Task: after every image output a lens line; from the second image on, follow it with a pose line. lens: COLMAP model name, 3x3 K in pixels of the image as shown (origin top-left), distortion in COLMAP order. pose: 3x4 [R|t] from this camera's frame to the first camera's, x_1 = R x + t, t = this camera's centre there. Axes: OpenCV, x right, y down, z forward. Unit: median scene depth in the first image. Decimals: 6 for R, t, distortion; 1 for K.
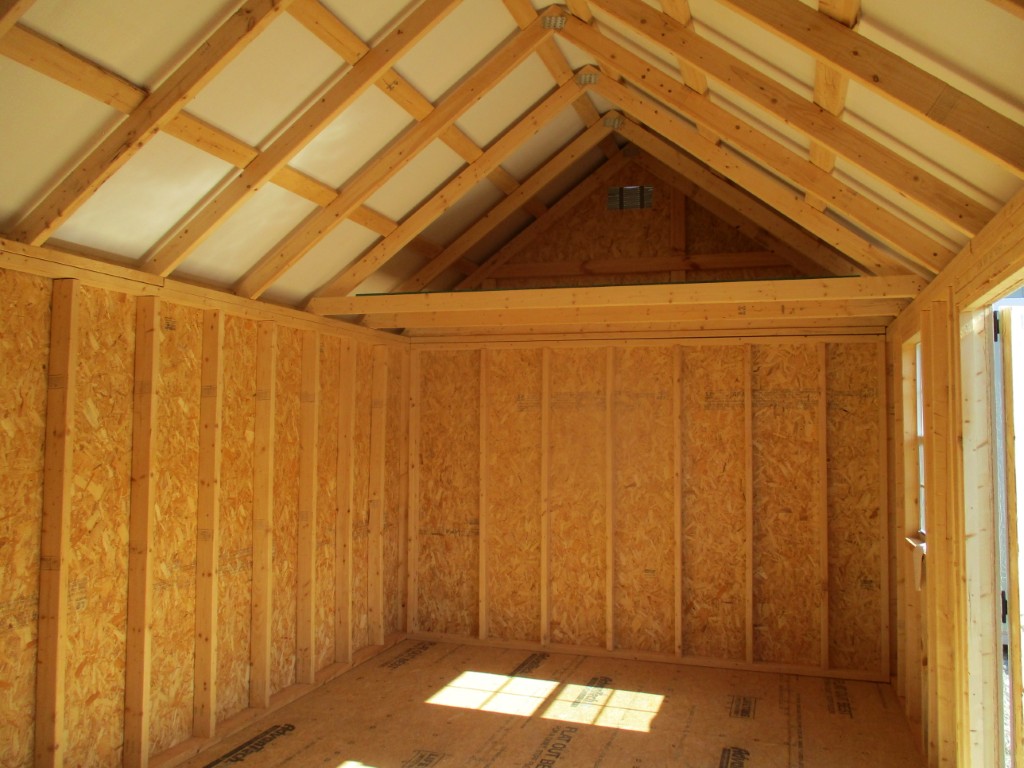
lens RADIAL K [[852.6, 0, 509.8], [0, 852.6, 384.9], [0, 0, 1]] dist [-0.023425, 0.009421]
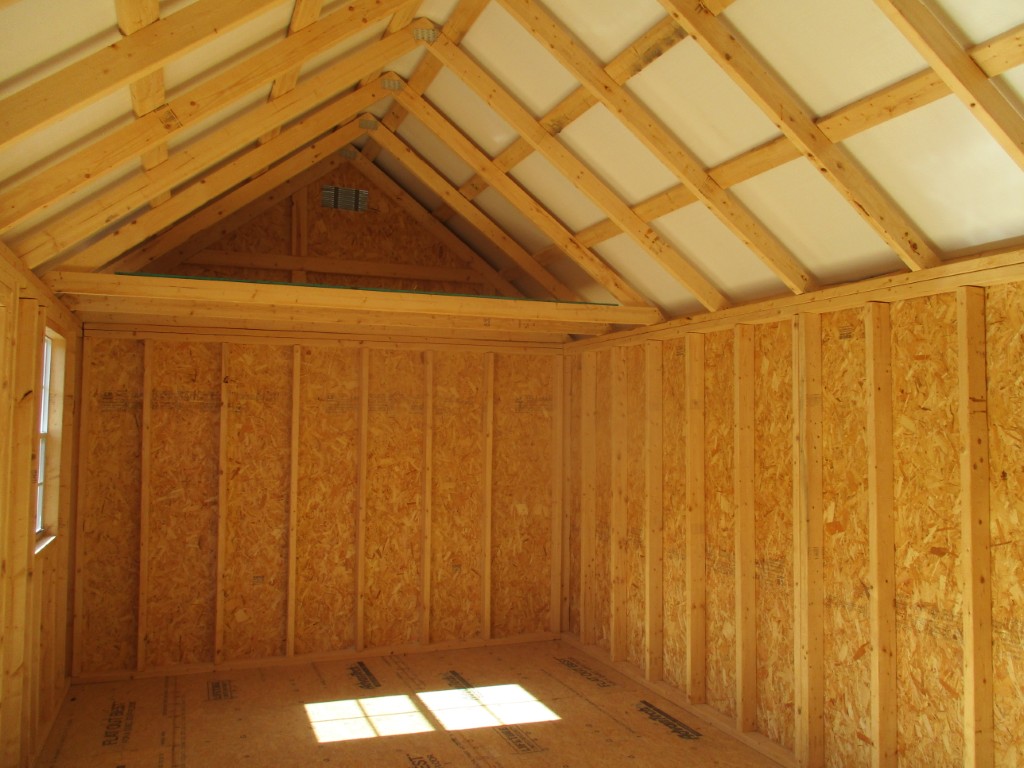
lens RADIAL K [[852.6, 0, 514.4], [0, 852.6, 387.5], [0, 0, 1]] dist [-0.023425, 0.009421]
pose [[-0.774367, -0.039278, -0.631516, 0.424518], [0.014953, 0.996657, -0.080325, 0.050595], [0.632560, -0.071644, -0.771191, 1.293712]]
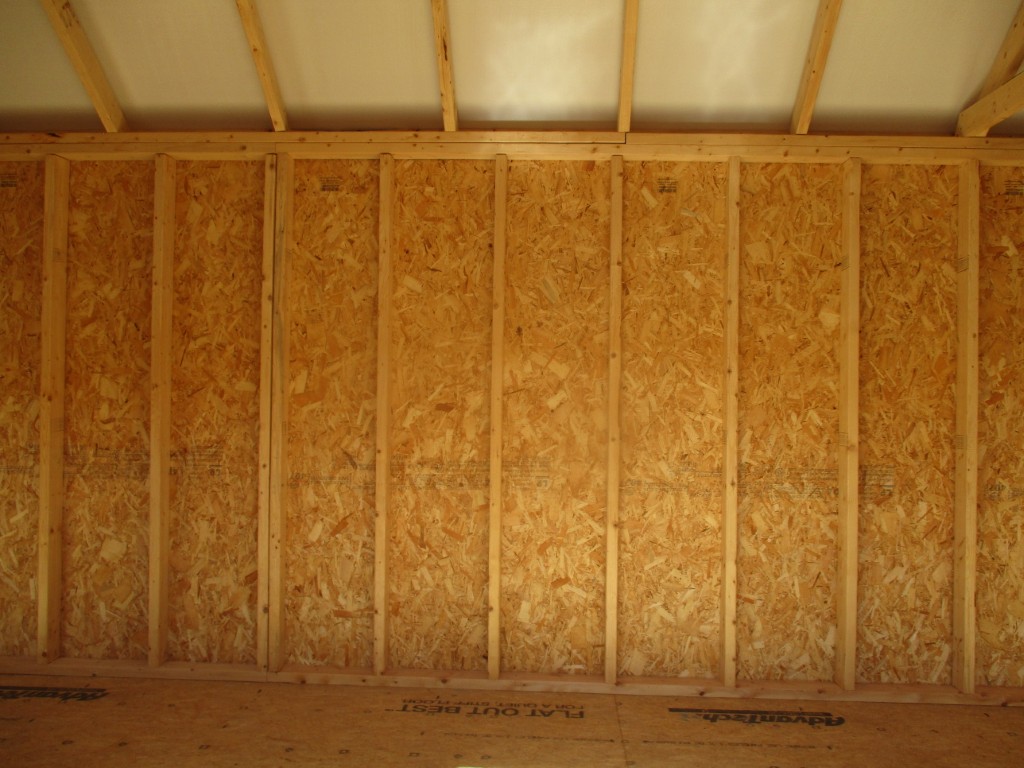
lens RADIAL K [[852.6, 0, 515.2], [0, 852.6, 377.7], [0, 0, 1]] dist [-0.023425, 0.009421]
pose [[0.263508, -0.001650, -0.964656, 0.432600], [0.031100, 0.999493, 0.006786, 0.123871], [0.964156, -0.031789, 0.263426, 0.684322]]
